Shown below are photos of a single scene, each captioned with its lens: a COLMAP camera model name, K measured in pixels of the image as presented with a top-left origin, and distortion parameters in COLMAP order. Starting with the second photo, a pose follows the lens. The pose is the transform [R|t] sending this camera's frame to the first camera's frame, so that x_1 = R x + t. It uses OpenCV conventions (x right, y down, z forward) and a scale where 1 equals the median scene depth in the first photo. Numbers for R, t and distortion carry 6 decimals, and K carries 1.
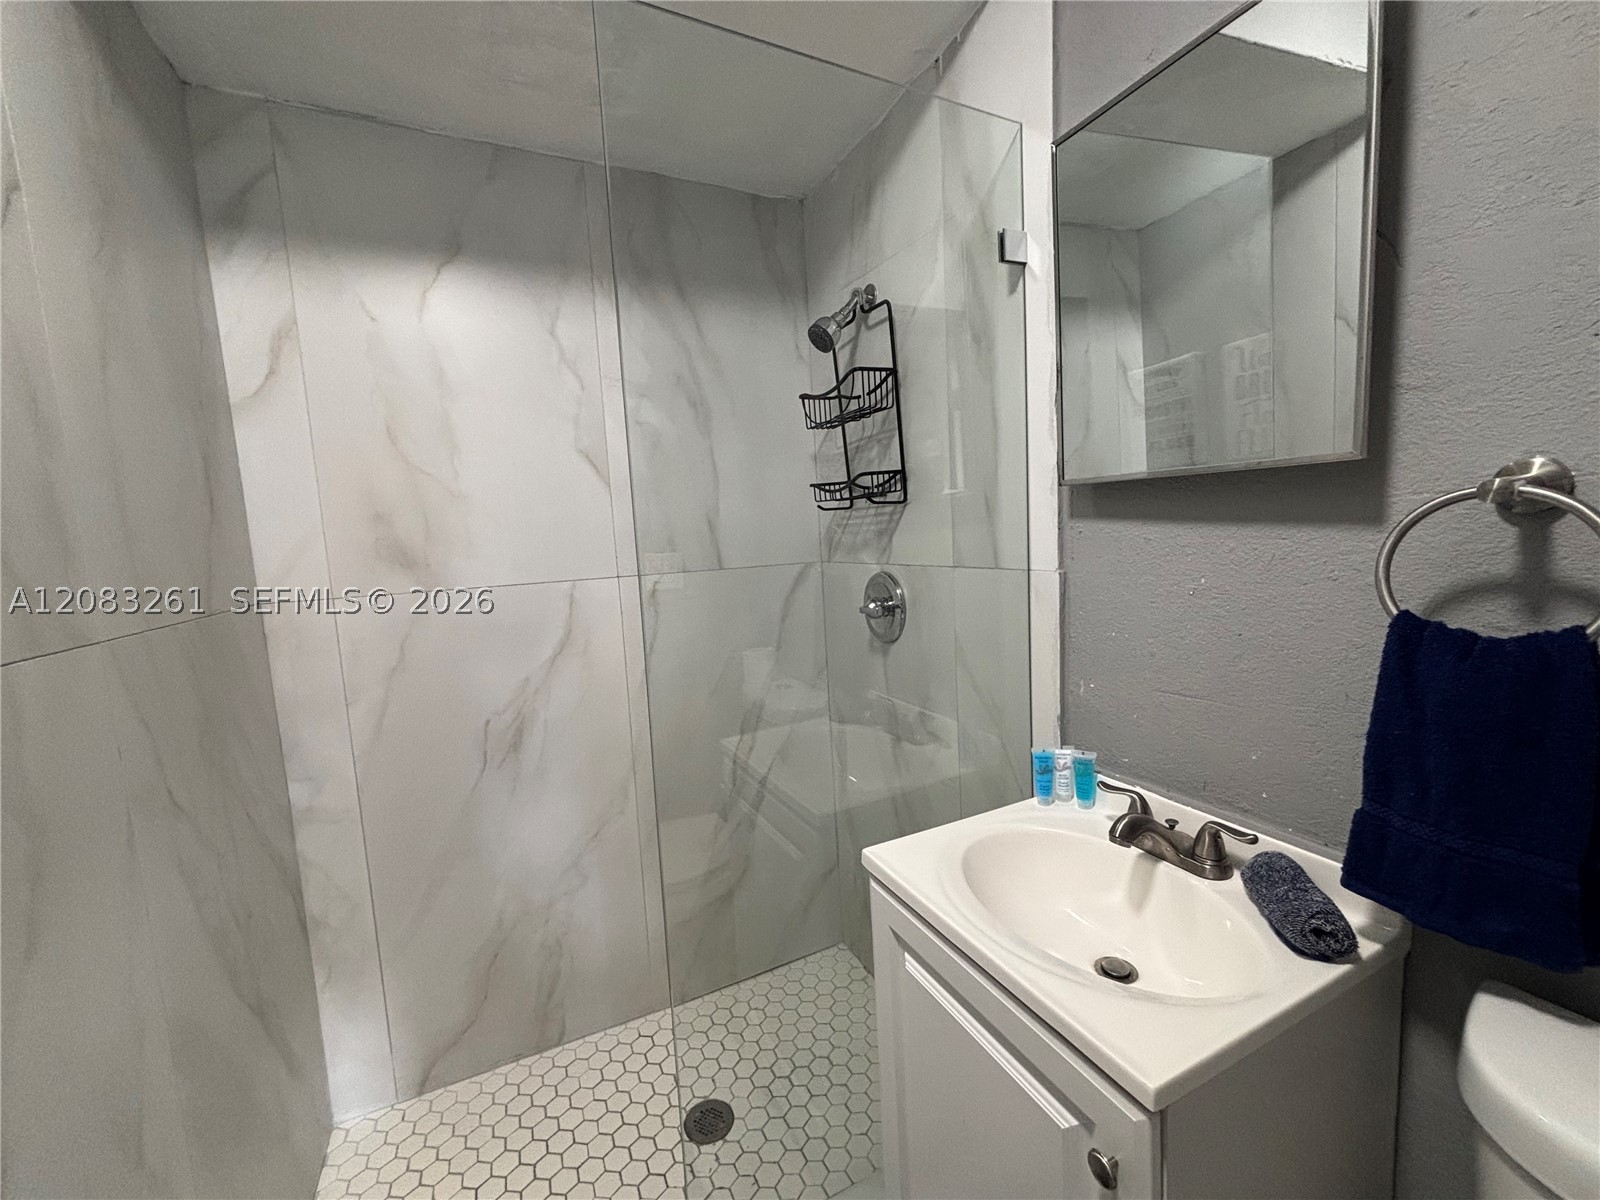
lens RADIAL K [[652.1, 0, 805.0], [0, 652.1, 594.5], [0, 0, 1]] dist [0.000169, -0.000541]
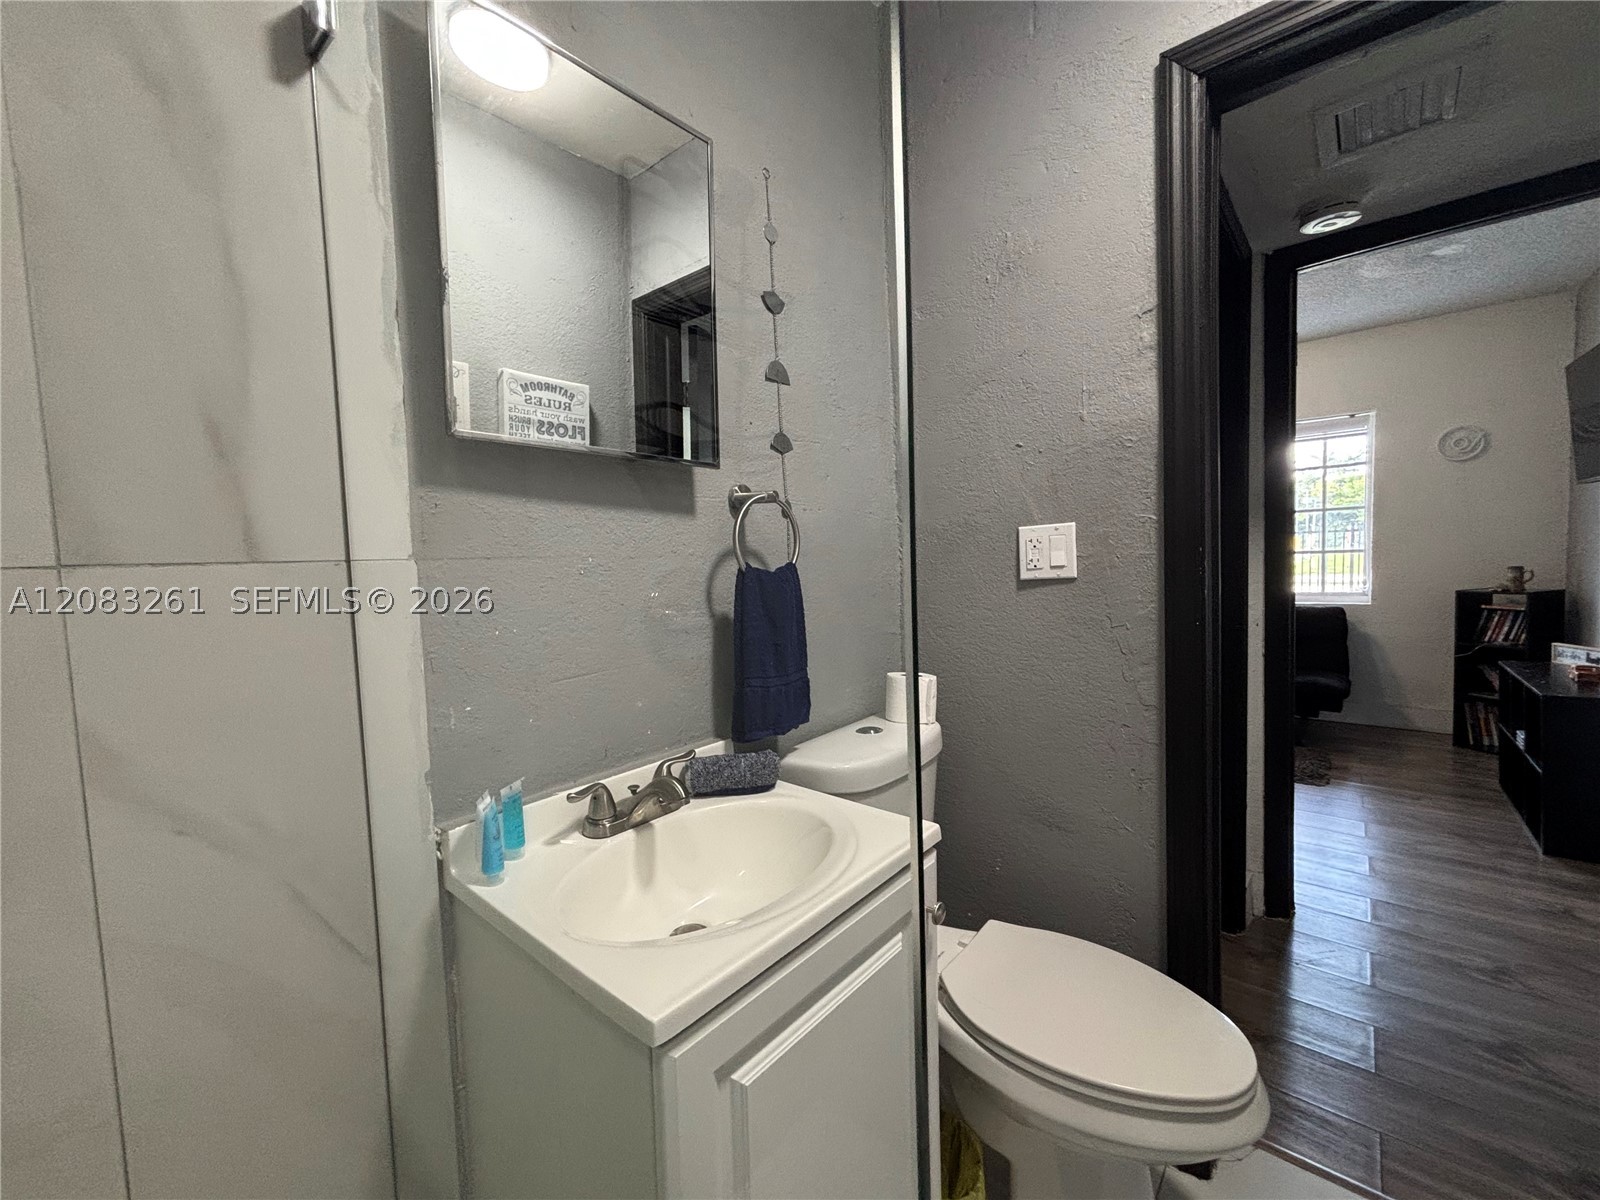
lens RADIAL K [[652.1, 0, 805.0], [0, 652.1, 594.5], [0, 0, 1]] dist [0.000169, -0.000541]
pose [[-0.386120, 0.015811, 0.922313, -0.461675], [0.148772, 0.987831, 0.045348, 0.035480], [-0.910373, 0.154724, -0.383773, 1.014400]]
